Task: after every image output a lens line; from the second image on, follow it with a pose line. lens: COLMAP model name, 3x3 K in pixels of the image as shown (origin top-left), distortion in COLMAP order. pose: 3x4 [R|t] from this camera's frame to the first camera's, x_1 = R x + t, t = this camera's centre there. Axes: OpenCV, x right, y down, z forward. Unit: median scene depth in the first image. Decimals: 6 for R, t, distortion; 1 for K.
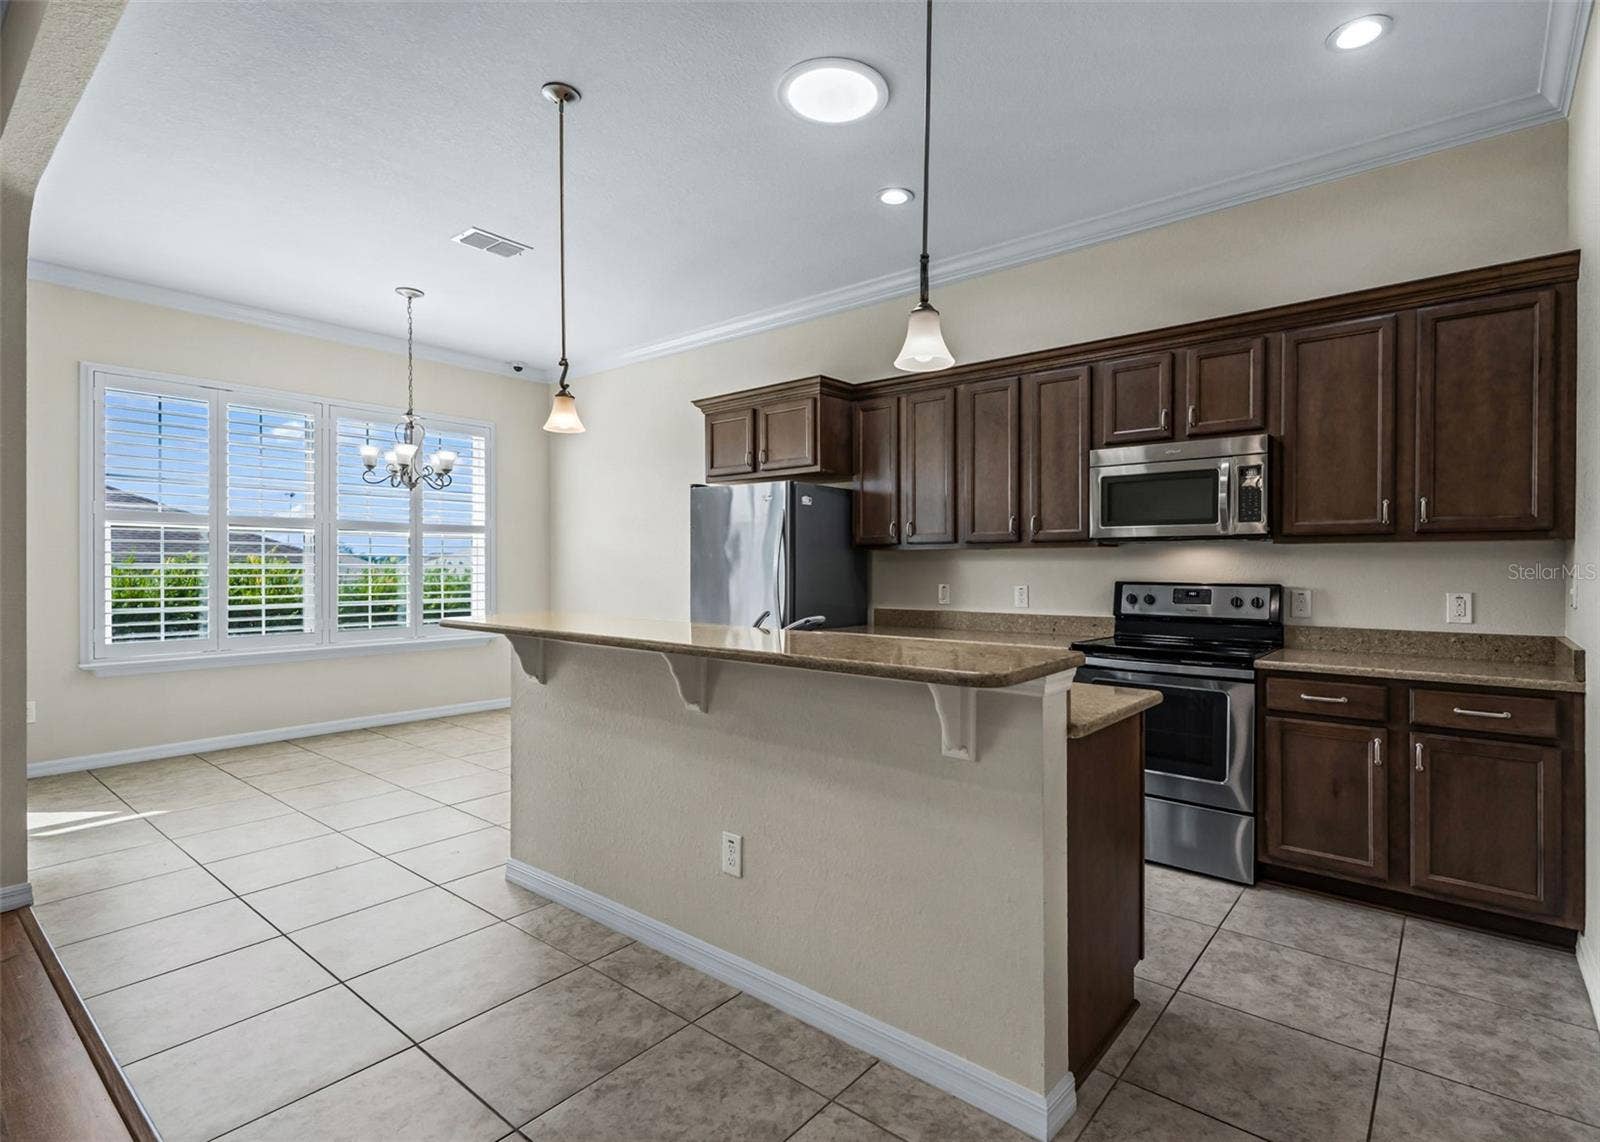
lens RADIAL K [[813.5, 0, 855.9], [0, 813.5, 571.6], [0, 0, 1]] dist [0.002865, 0.003066]
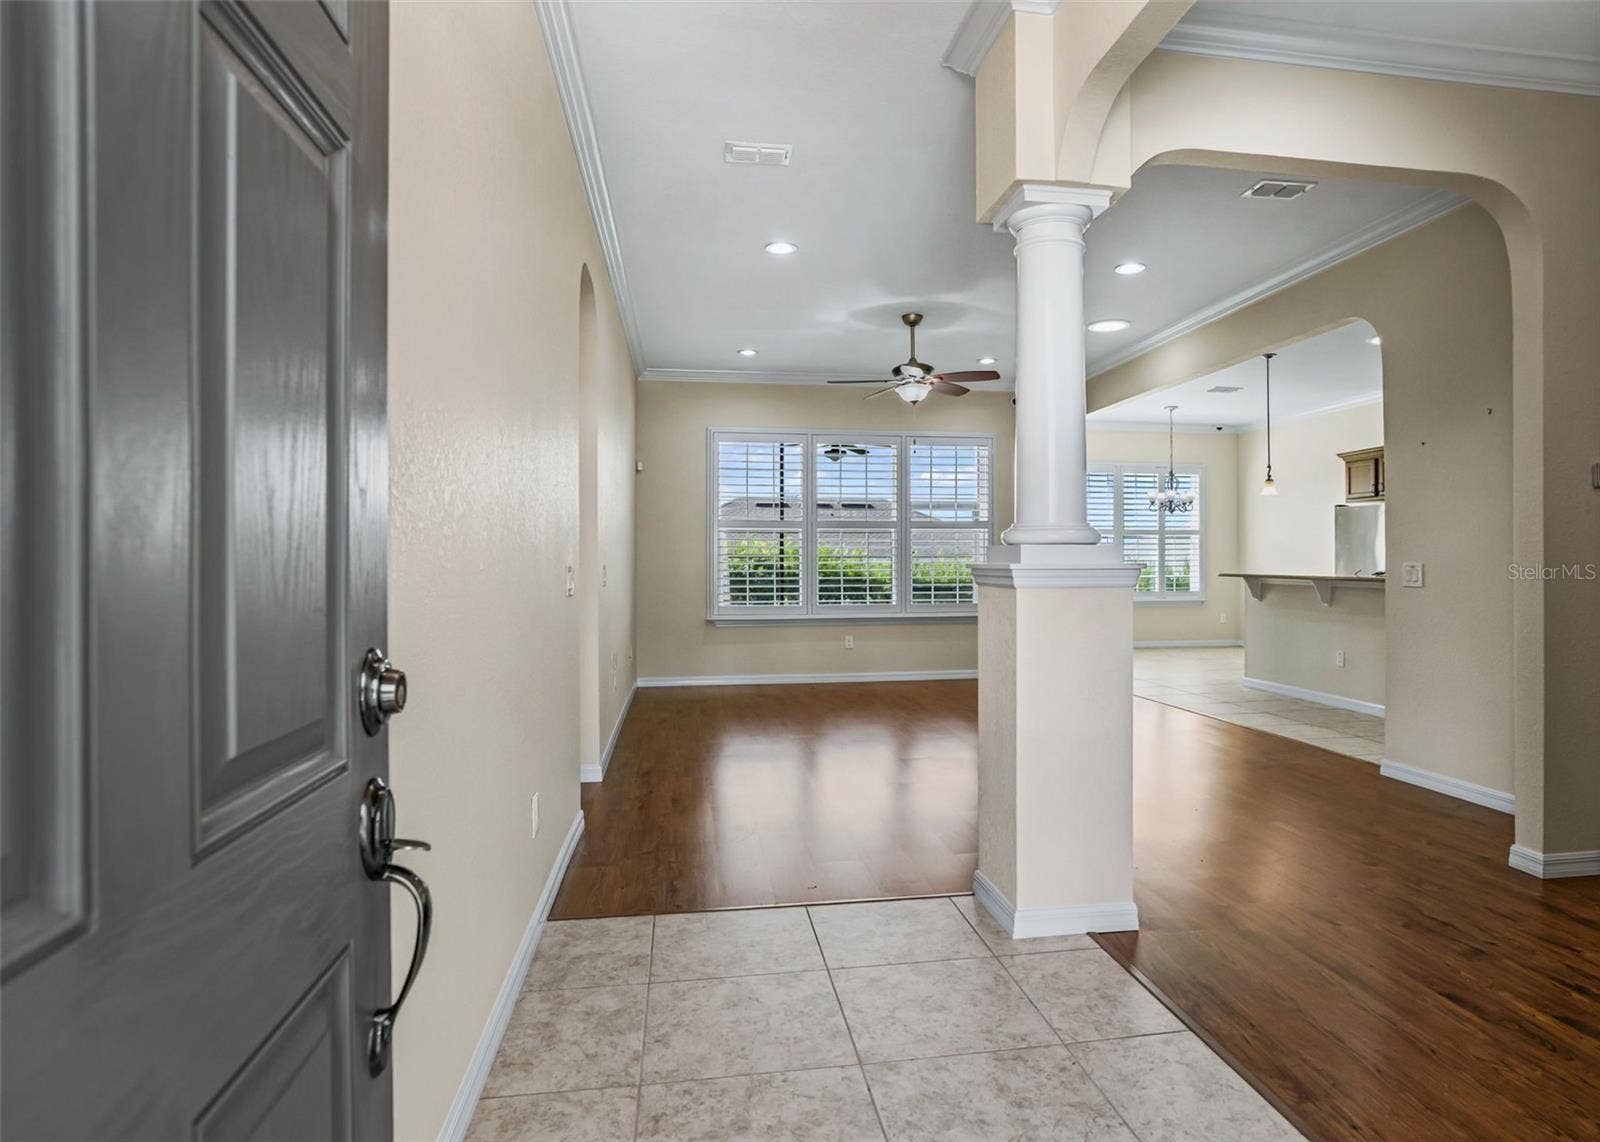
lens RADIAL K [[931.9, 0, 867.0], [0, 931.9, 551.0], [0, 0, 1]] dist [0.004324, 0.001405]
pose [[0.767038, -0.008534, -0.641545, 0.363660], [-0.001266, 0.999889, -0.014815, 0.023524], [0.641601, 0.012176, 0.766942, -1.376633]]
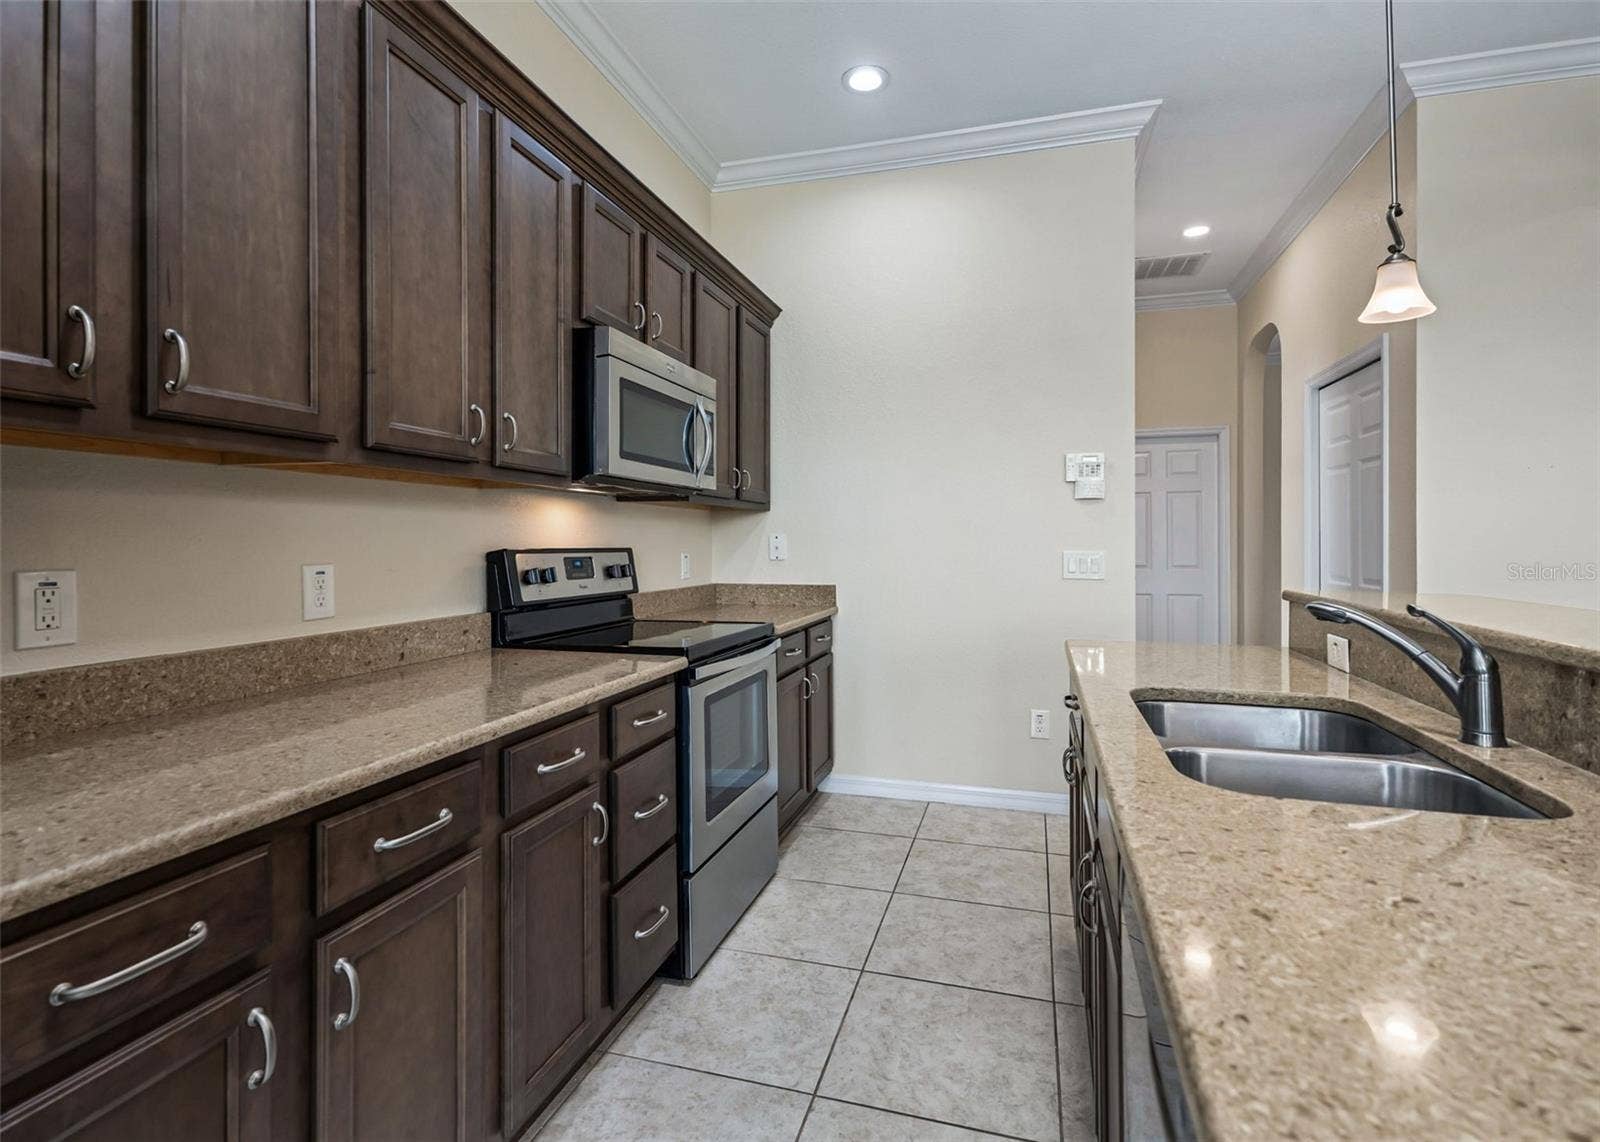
lens RADIAL K [[813.5, 0, 716.3], [0, 813.5, 533.3], [0, 0, 1]] dist [0.002865, 0.003066]
pose [[-0.372776, 0.007600, 0.927890, -0.236055], [0.001664, 0.999970, -0.007522, 0.005118], [-0.927920, -0.001260, -0.372778, 0.939506]]
